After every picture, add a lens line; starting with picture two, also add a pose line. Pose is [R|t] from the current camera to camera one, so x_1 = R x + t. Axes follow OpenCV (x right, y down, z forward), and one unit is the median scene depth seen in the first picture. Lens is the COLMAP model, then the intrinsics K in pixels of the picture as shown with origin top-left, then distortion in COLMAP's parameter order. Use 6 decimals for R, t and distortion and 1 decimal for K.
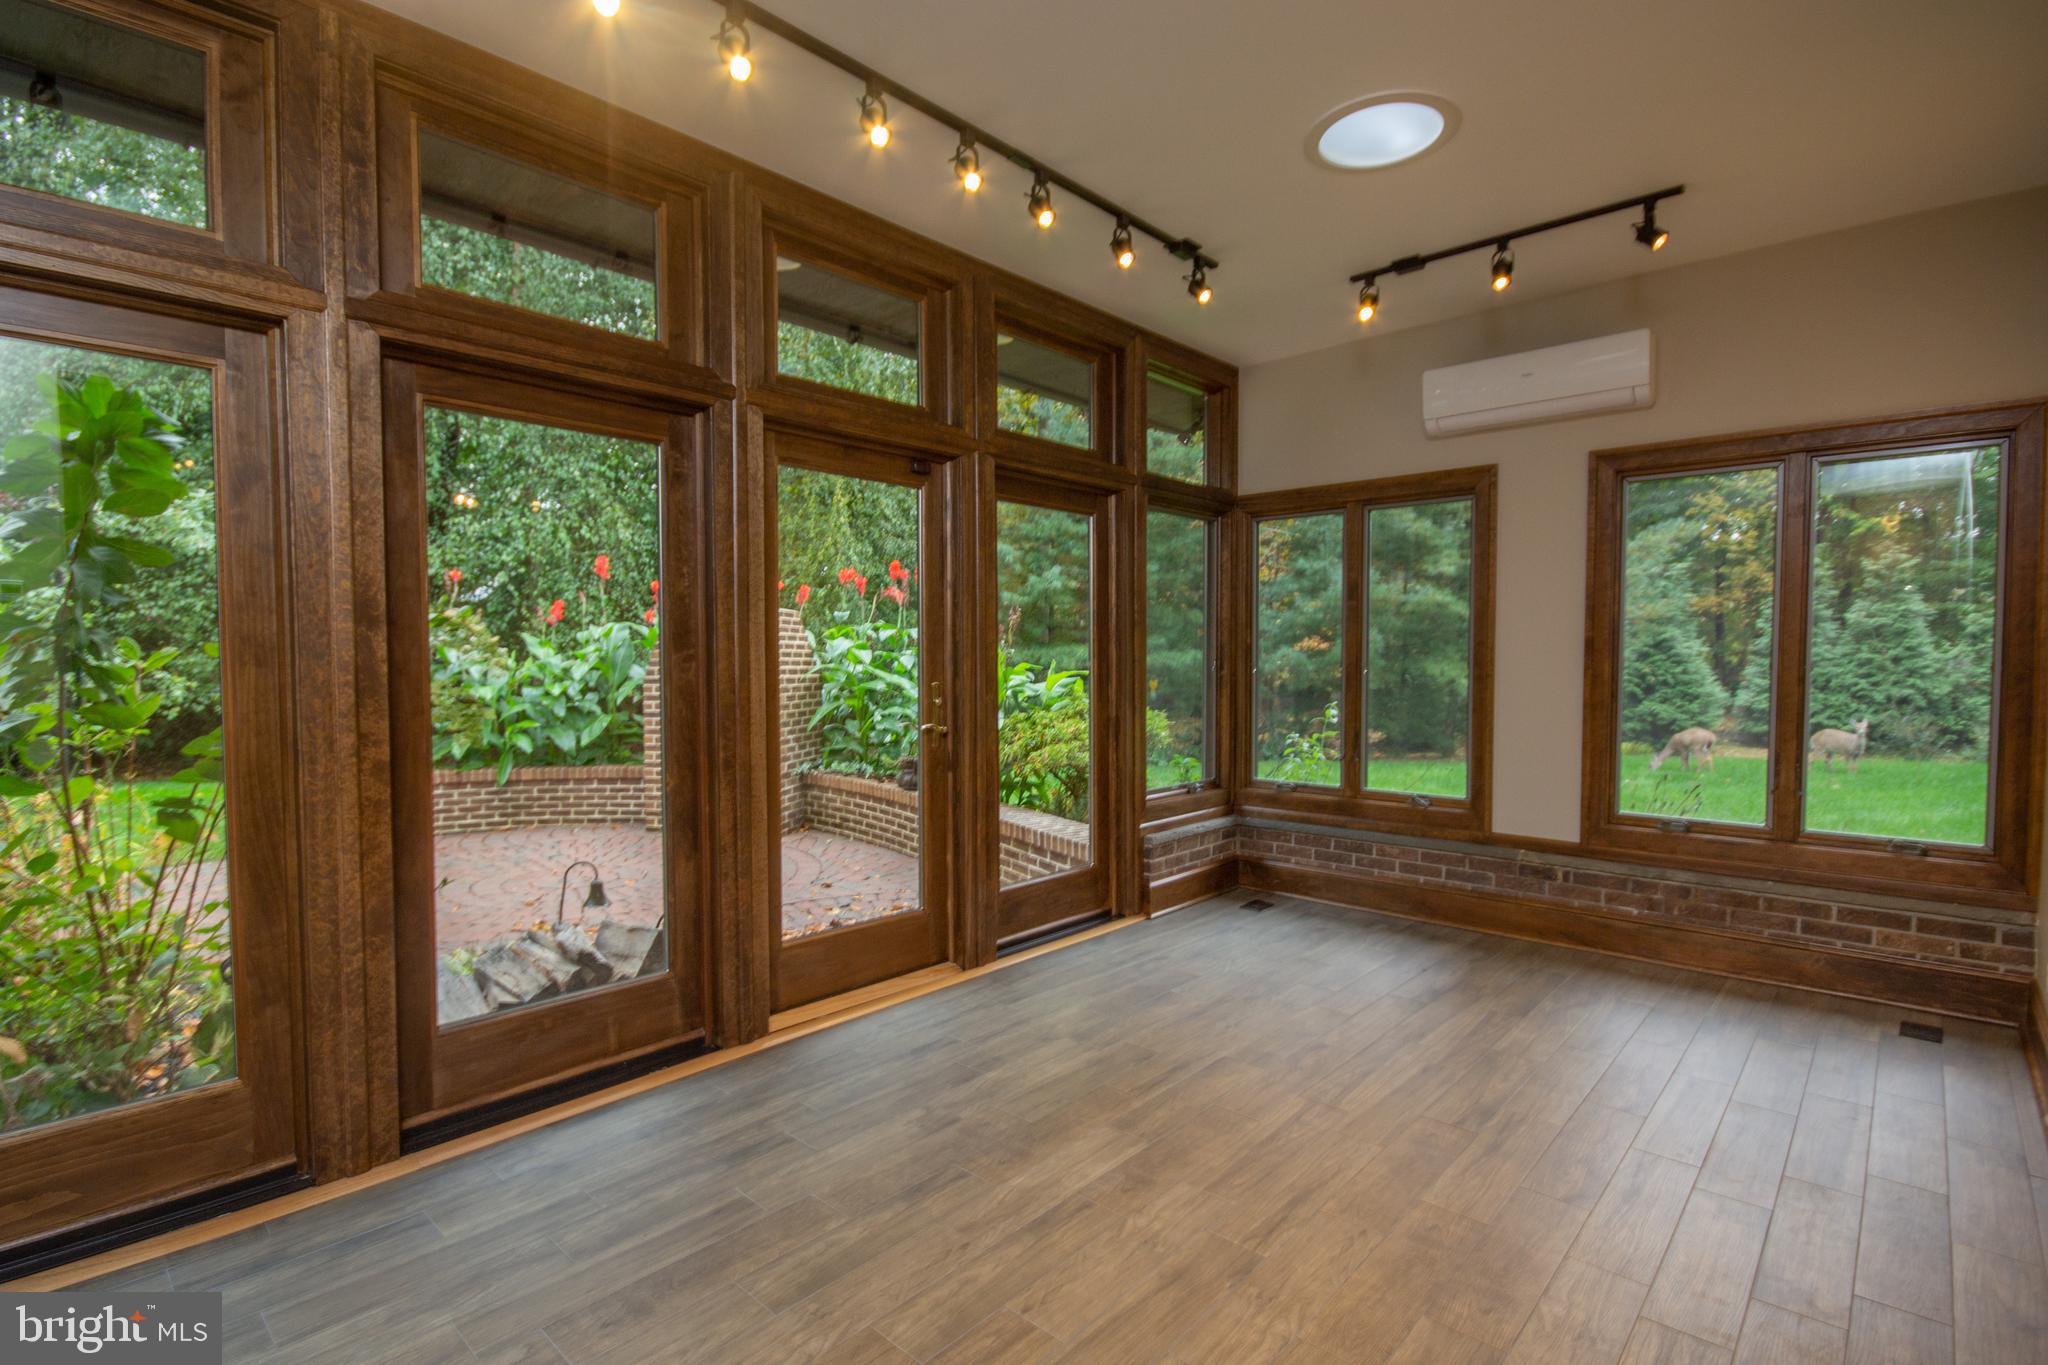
lens RADIAL K [[943.1, 0, 1009.3], [0, 943.1, 694.8], [0, 0, 1]] dist [0.000433, -0.006958]
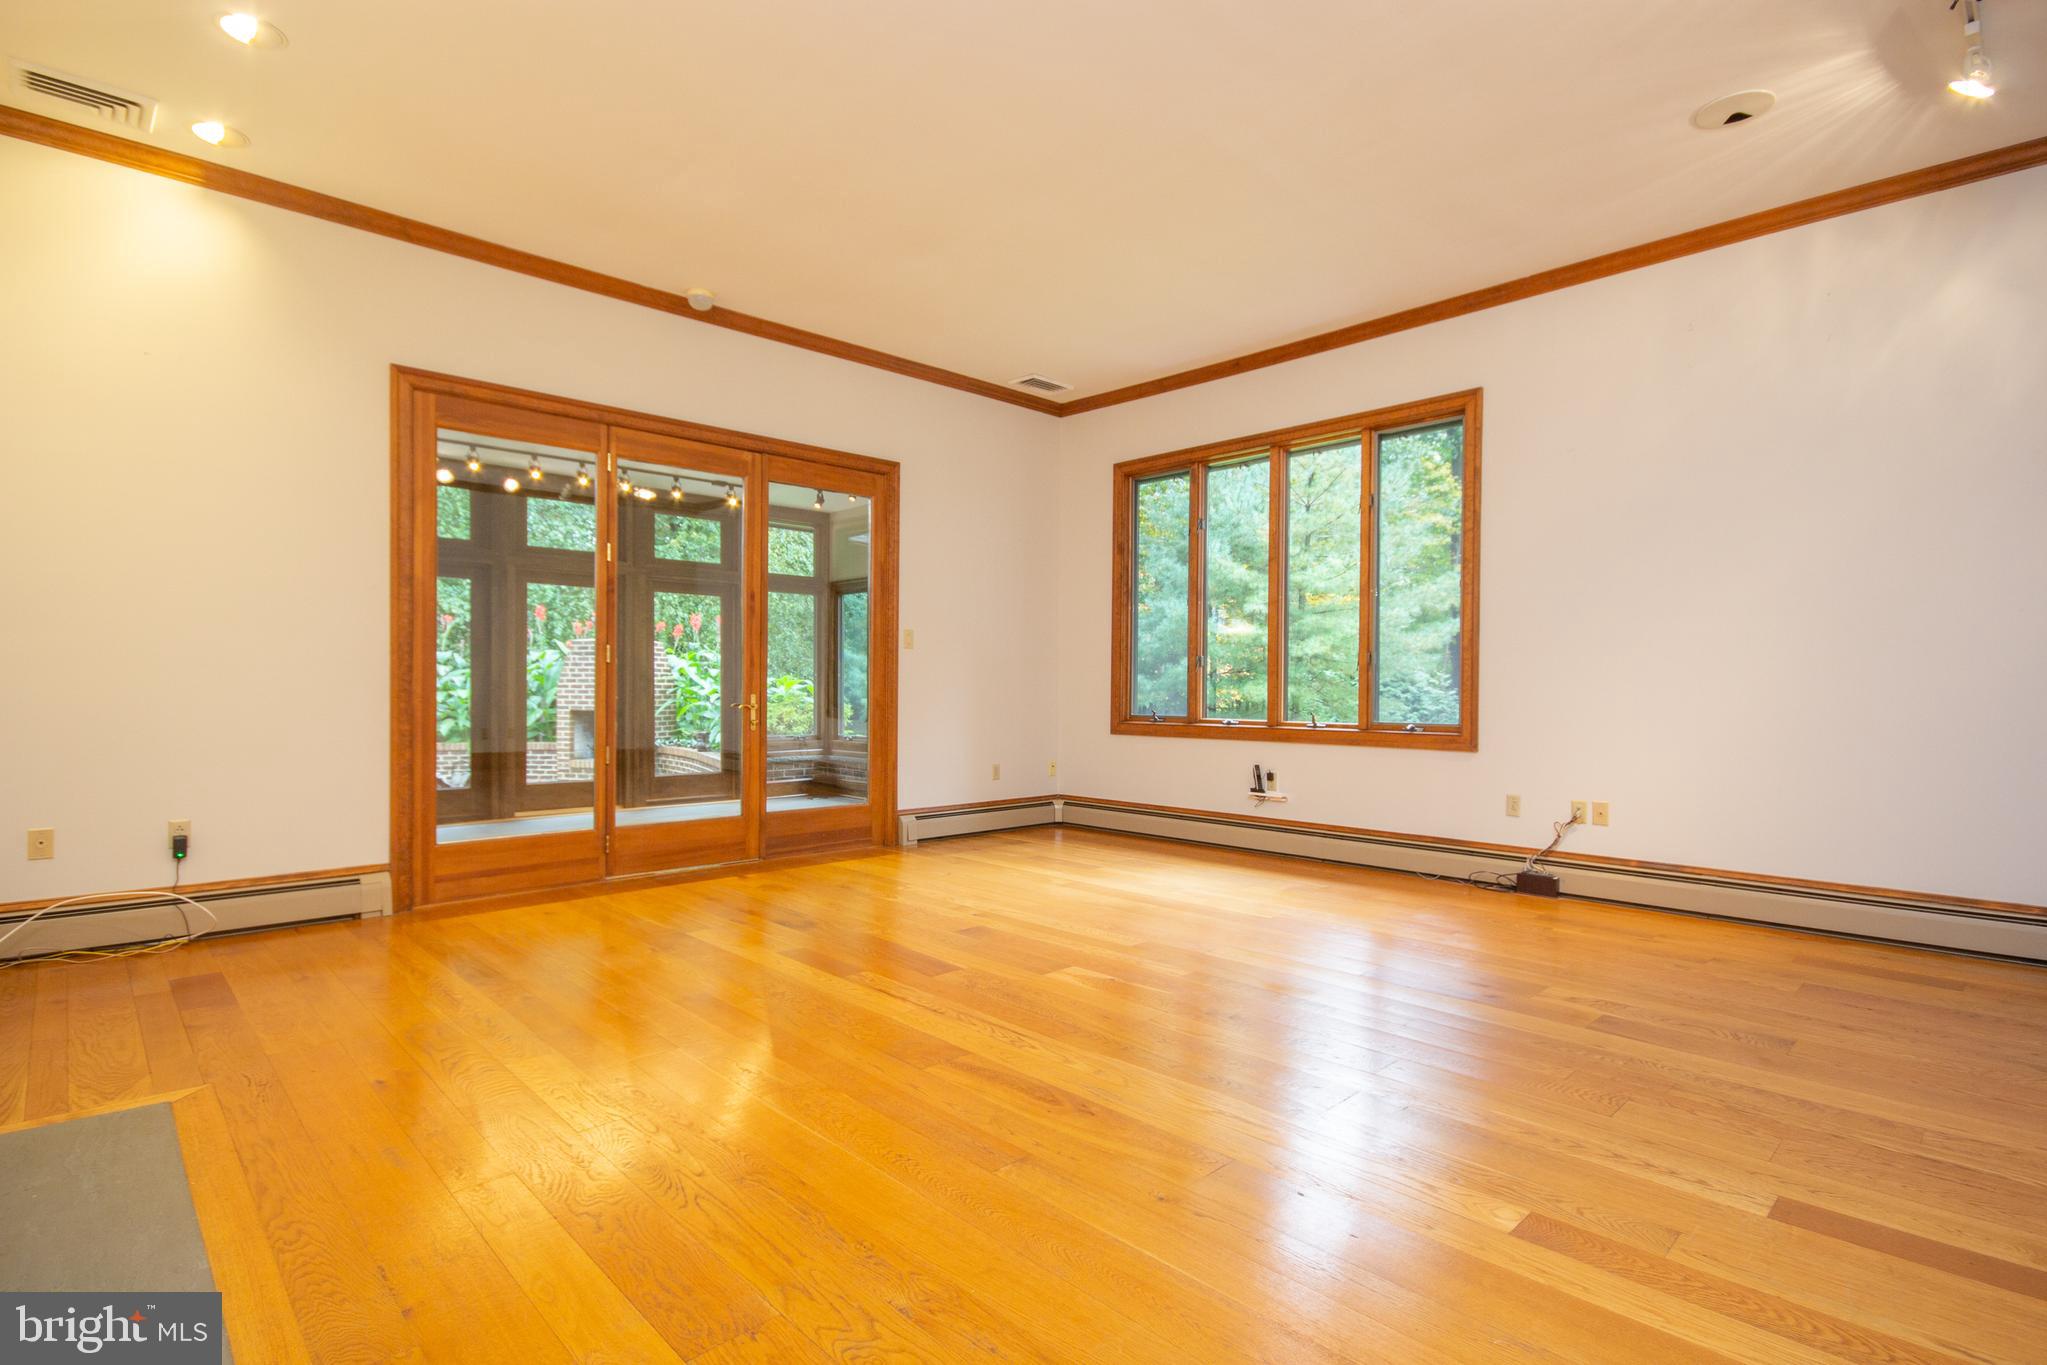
lens RADIAL K [[965.8, 0, 1023.5], [0, 965.8, 682.5], [0, 0, 1]] dist [0.003462, 0.000361]
pose [[0.998572, 0.005992, -0.053077, 0.434011], [-0.008324, 0.999005, -0.043816, 0.041110], [0.052762, 0.044195, 0.997629, -0.513856]]
